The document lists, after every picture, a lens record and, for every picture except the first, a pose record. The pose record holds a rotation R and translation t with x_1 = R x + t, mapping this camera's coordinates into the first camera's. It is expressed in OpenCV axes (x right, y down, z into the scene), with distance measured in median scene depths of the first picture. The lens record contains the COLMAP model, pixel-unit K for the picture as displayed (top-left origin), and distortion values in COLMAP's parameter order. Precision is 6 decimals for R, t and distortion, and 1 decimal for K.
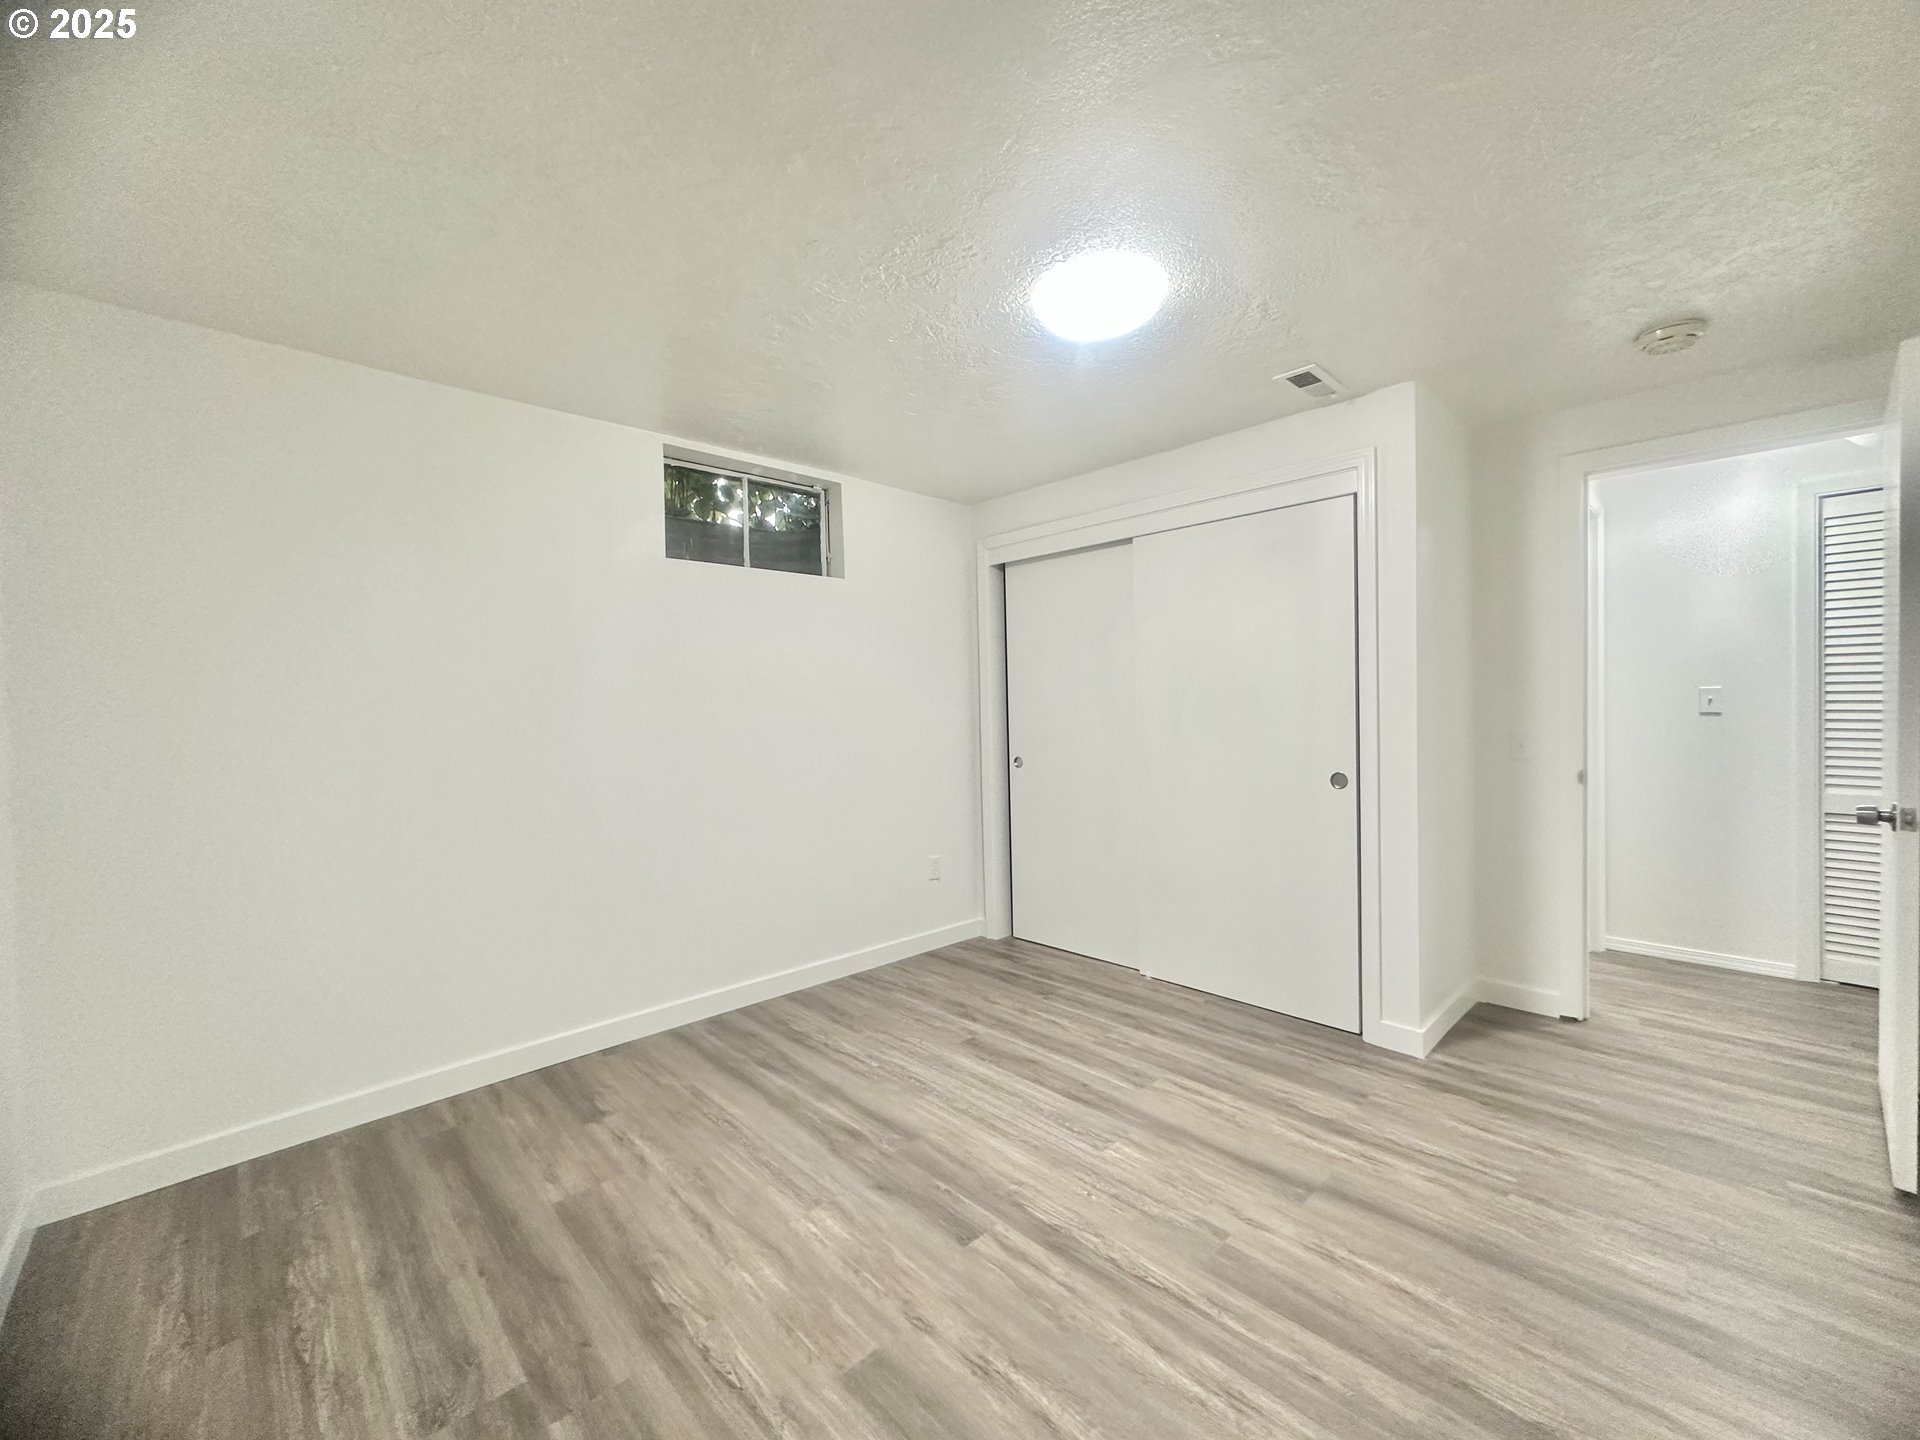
lens RADIAL K [[730.8, 0, 953.2], [0, 730.8, 730.3], [0, 0, 1]] dist [-0.001167, -0.000162]
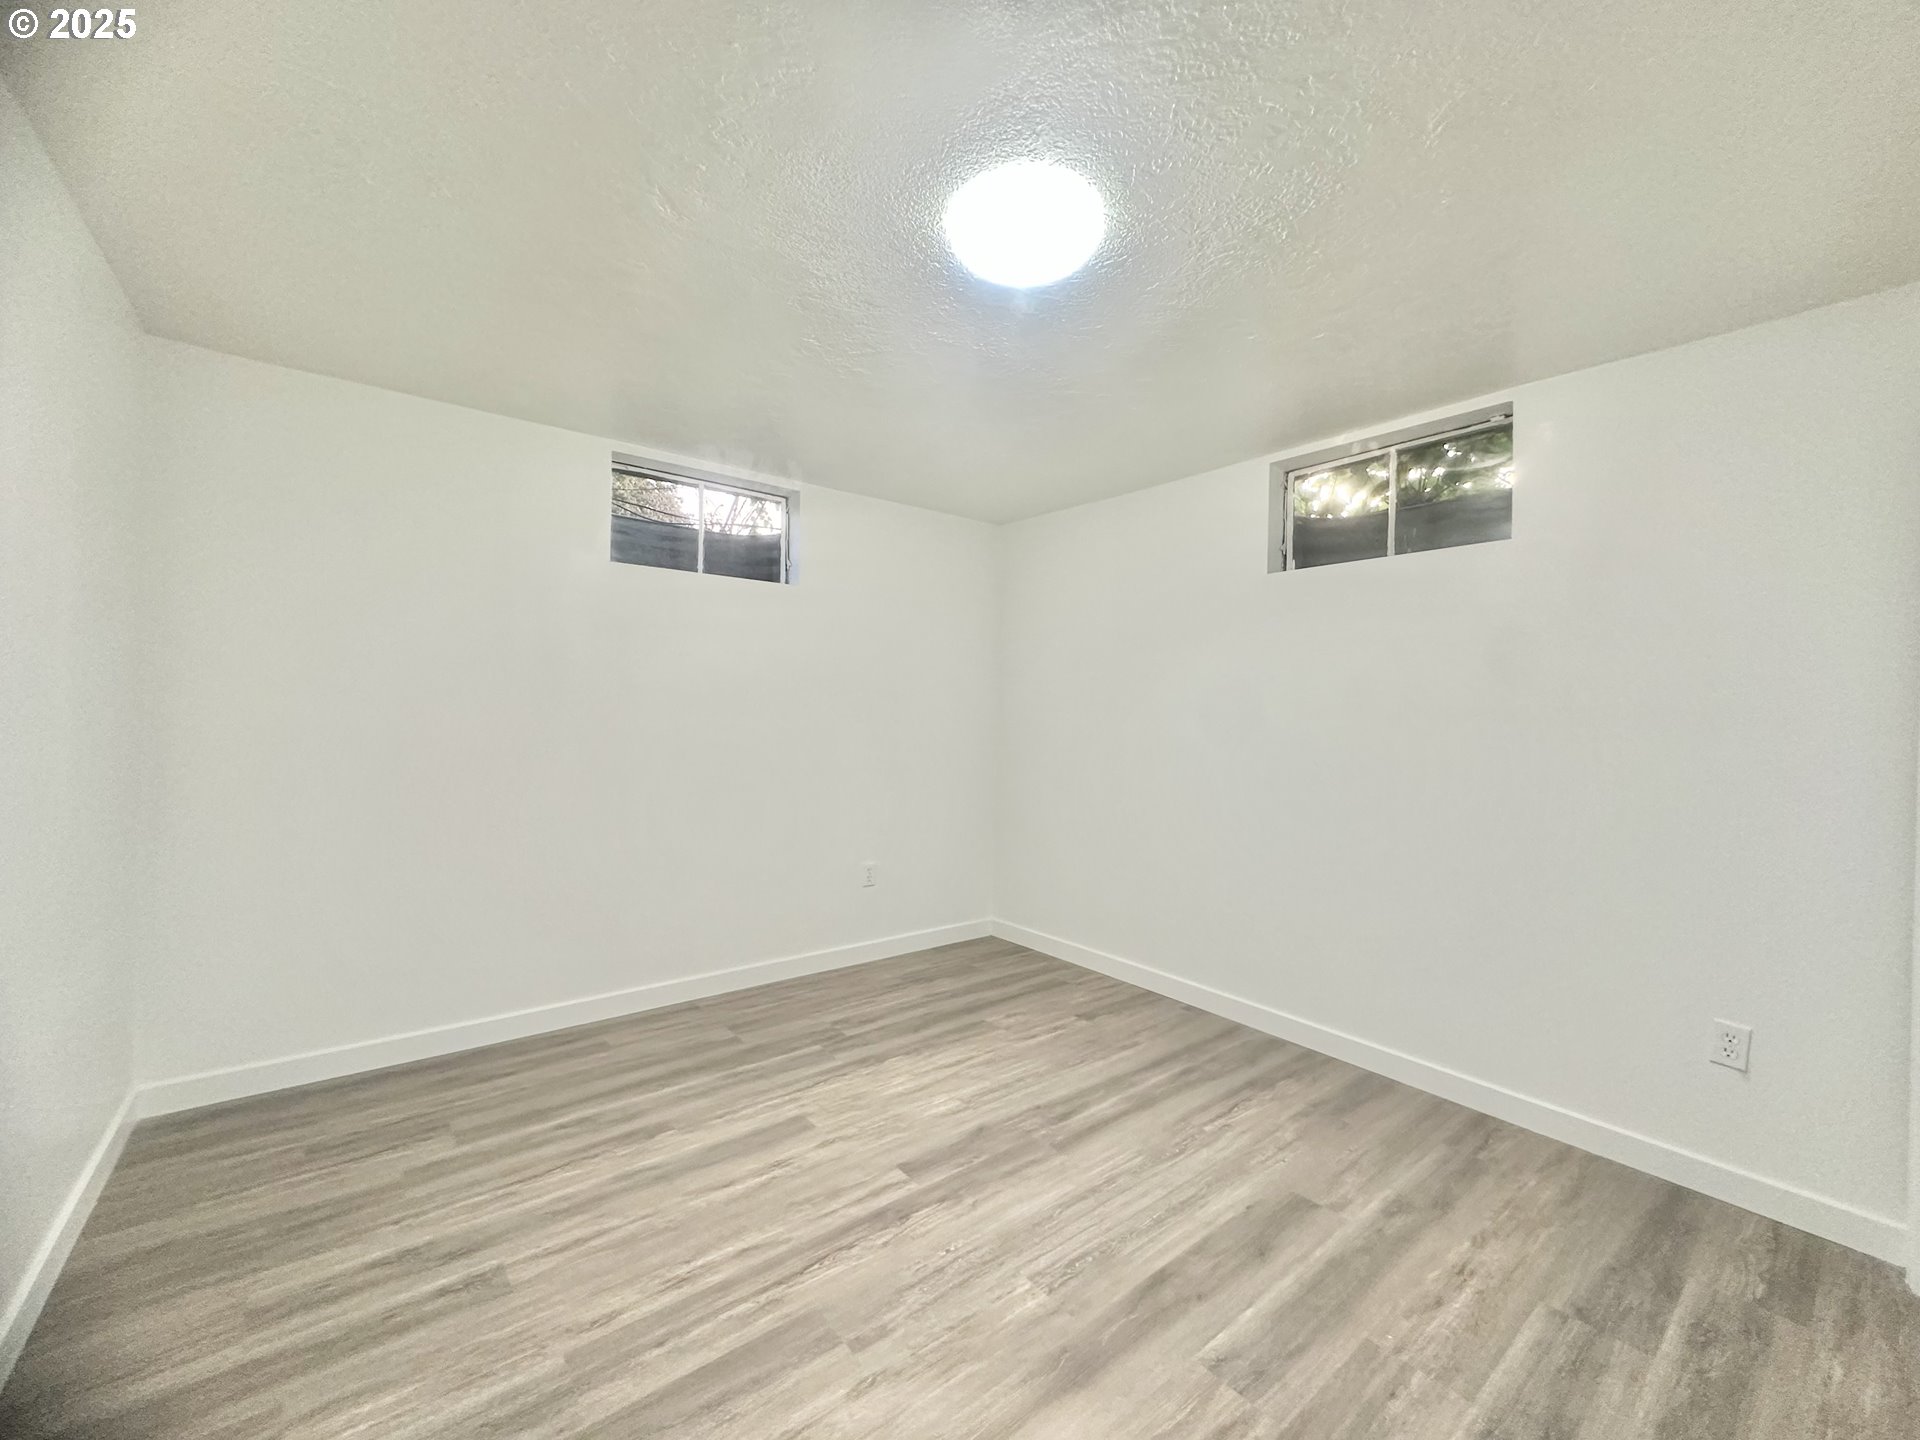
lens RADIAL K [[769.6, 0, 960.0], [0, 769.6, 720.0], [0, 0, 1]] dist [-0.002150, 0.000065]
pose [[-0.064968, 0.025616, -0.997559, 0.961010], [-0.052367, 0.998205, 0.029043, -0.032745], [0.996512, 0.054126, -0.063510, 0.904714]]
